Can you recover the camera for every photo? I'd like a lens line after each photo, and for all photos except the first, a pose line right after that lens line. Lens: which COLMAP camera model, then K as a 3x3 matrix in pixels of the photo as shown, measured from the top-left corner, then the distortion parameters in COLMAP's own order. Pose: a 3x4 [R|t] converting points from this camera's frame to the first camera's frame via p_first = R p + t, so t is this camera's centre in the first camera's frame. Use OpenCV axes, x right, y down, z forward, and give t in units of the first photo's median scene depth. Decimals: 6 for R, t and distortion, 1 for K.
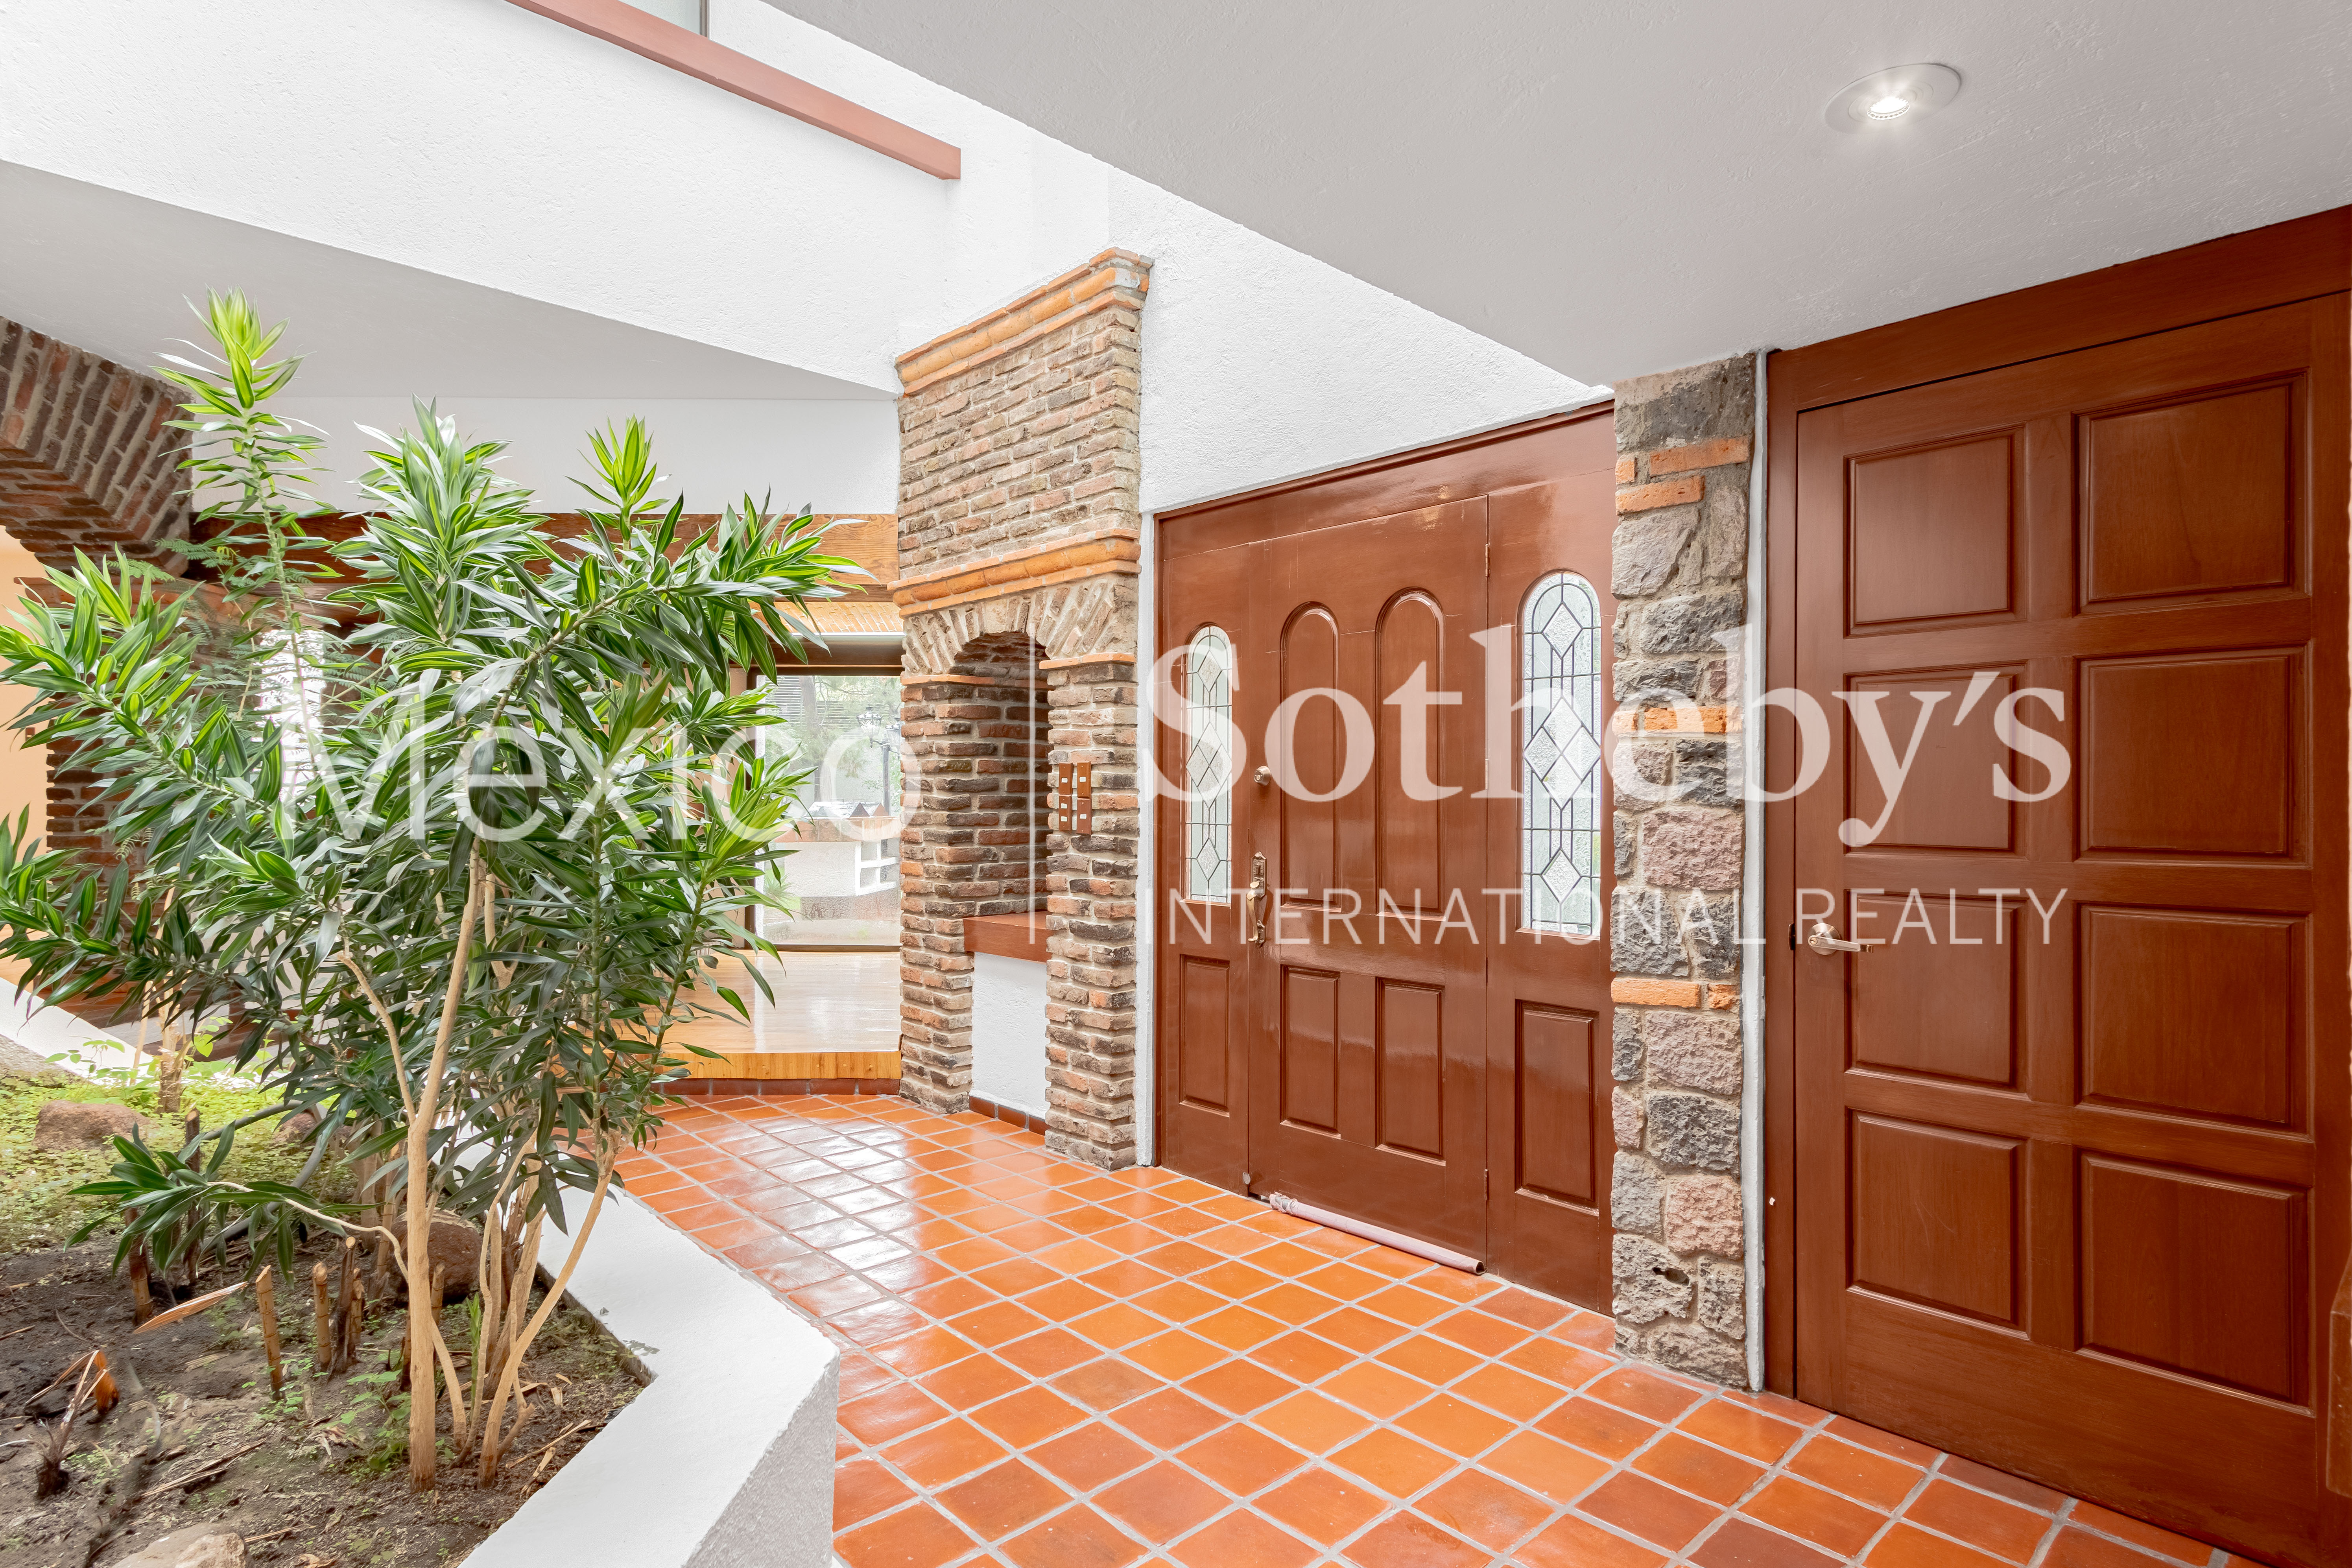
lens RADIAL K [[1205.2, 0, 1169.6], [0, 1205.2, 788.9], [0, 0, 1]] dist [0.015639, -0.000514]
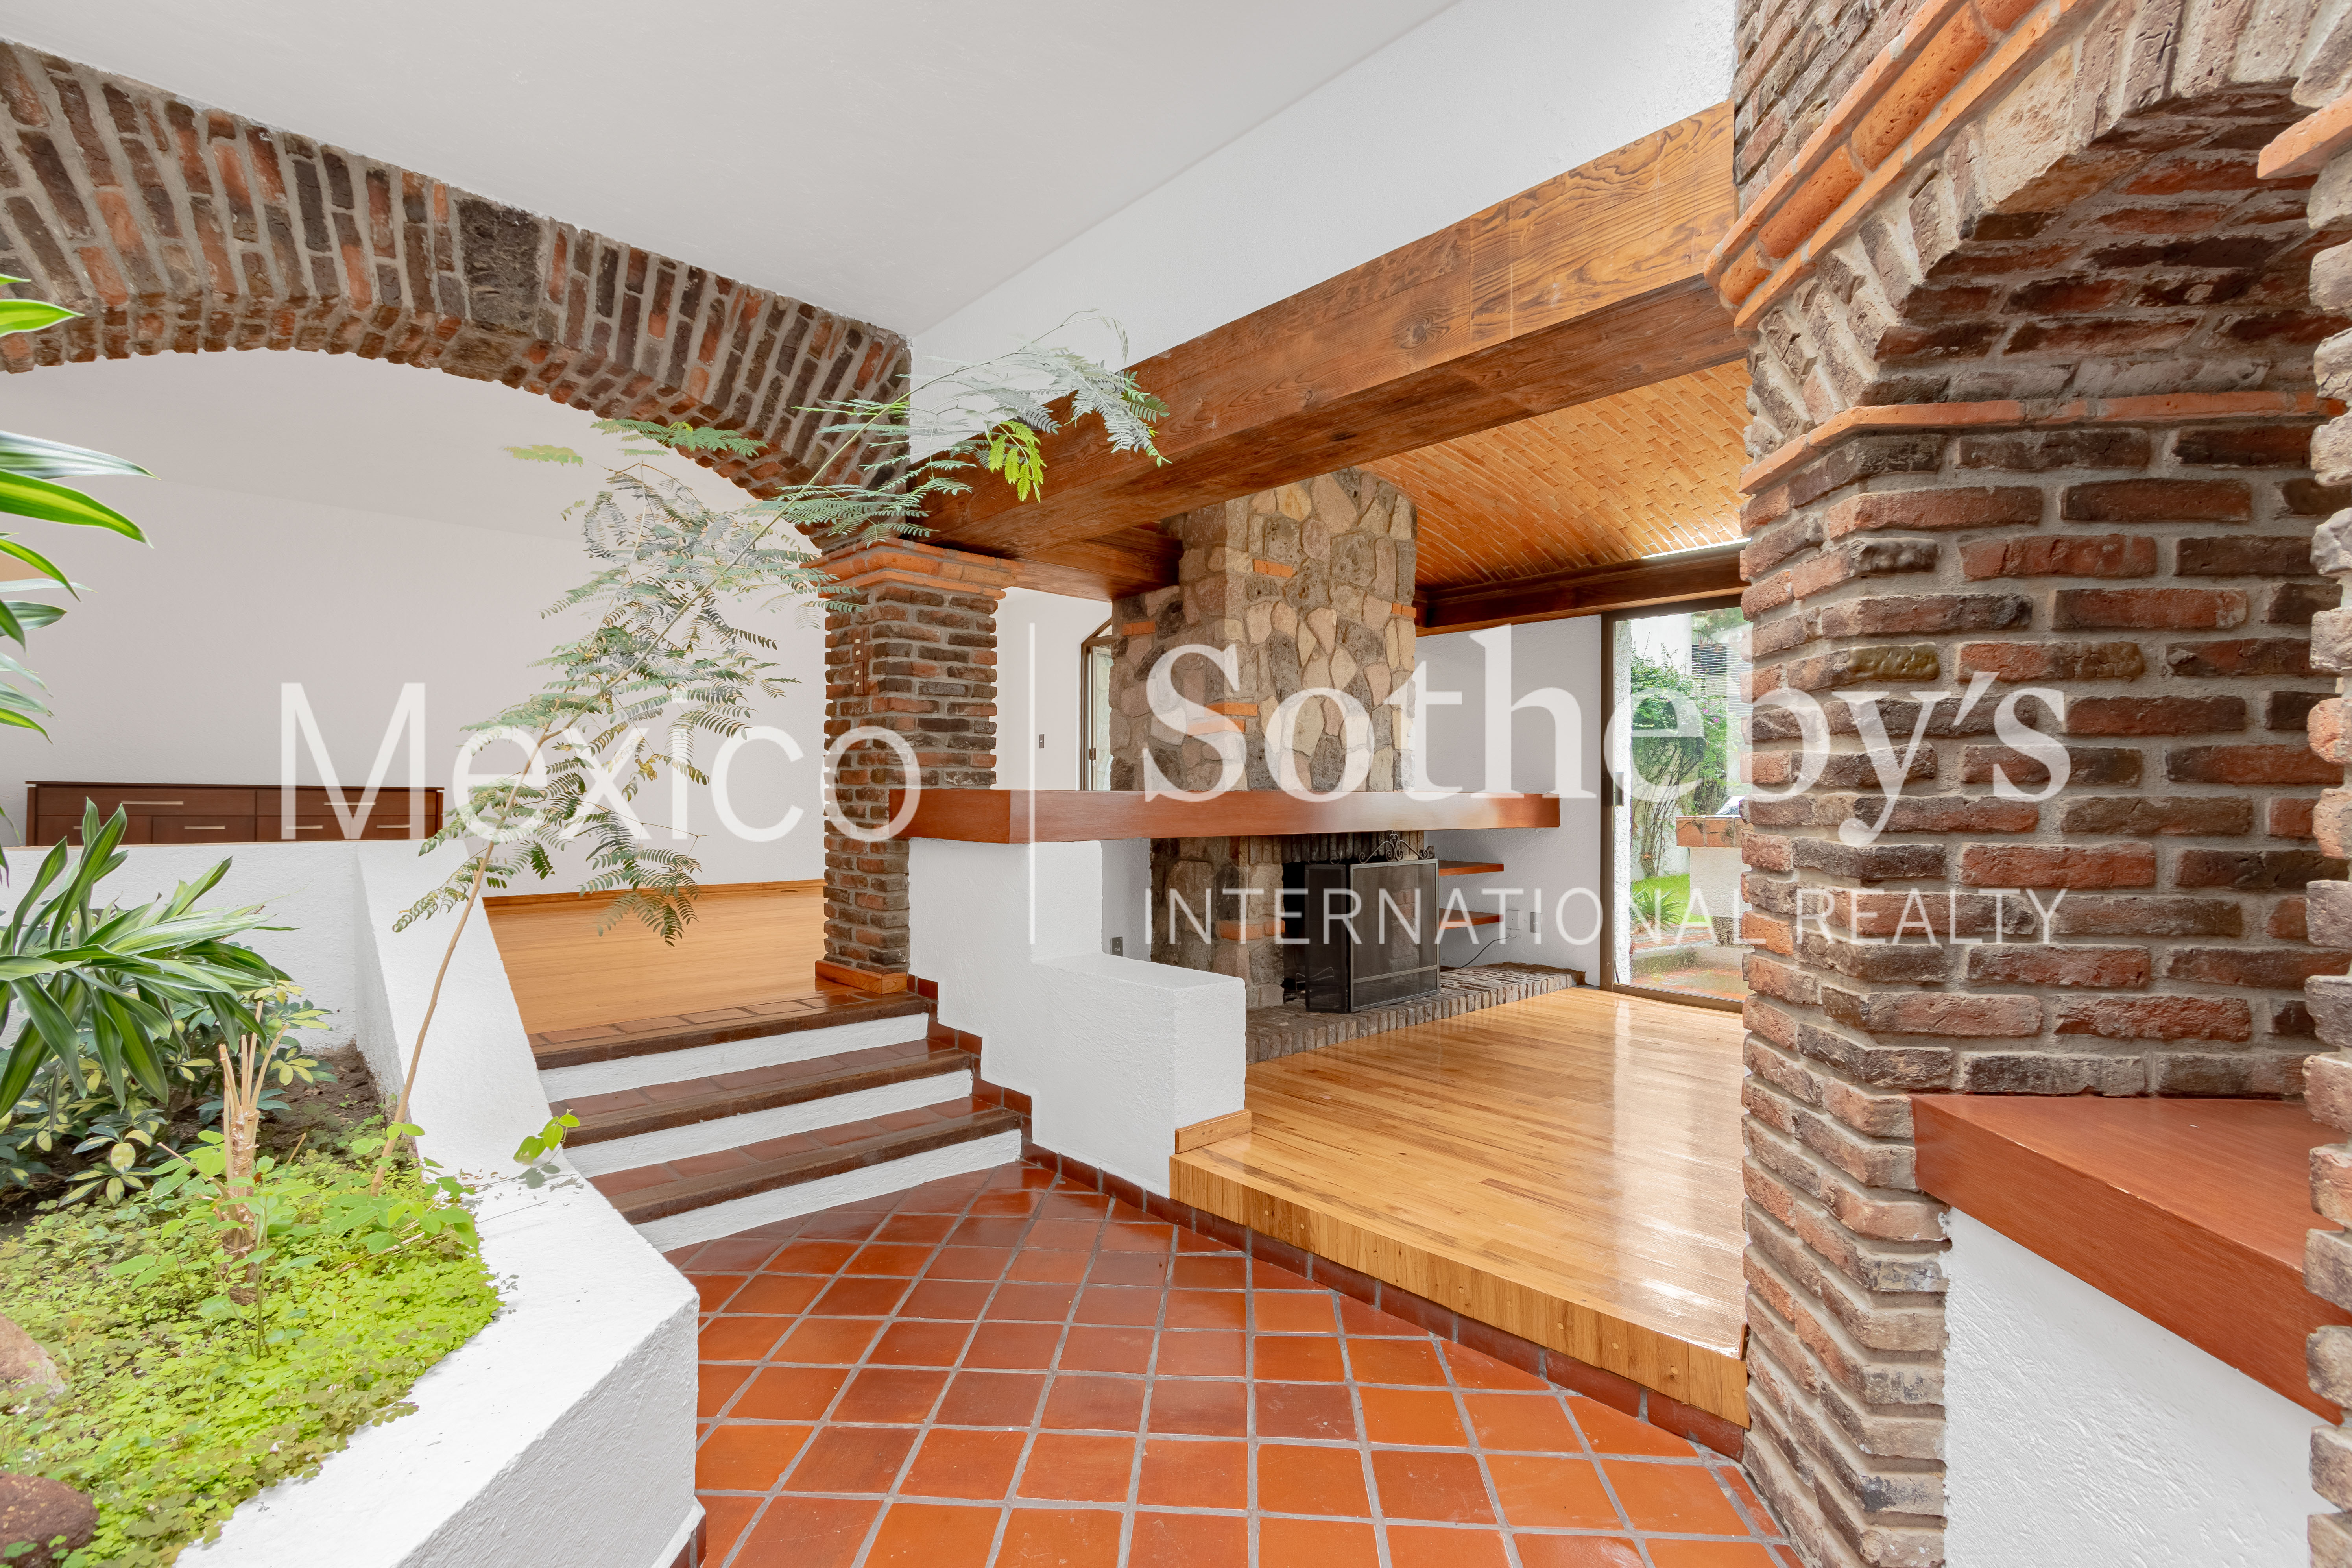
lens RADIAL K [[1098.0, 0, 1164.7], [0, 1098.0, 793.5], [0, 0, 1]] dist [0.009249, -0.000797]
pose [[0.692084, -0.004443, -0.721804, -0.089075], [0.004264, 0.999989, -0.002068, 0.019130], [0.721805, -0.001647, 0.692095, 0.618449]]
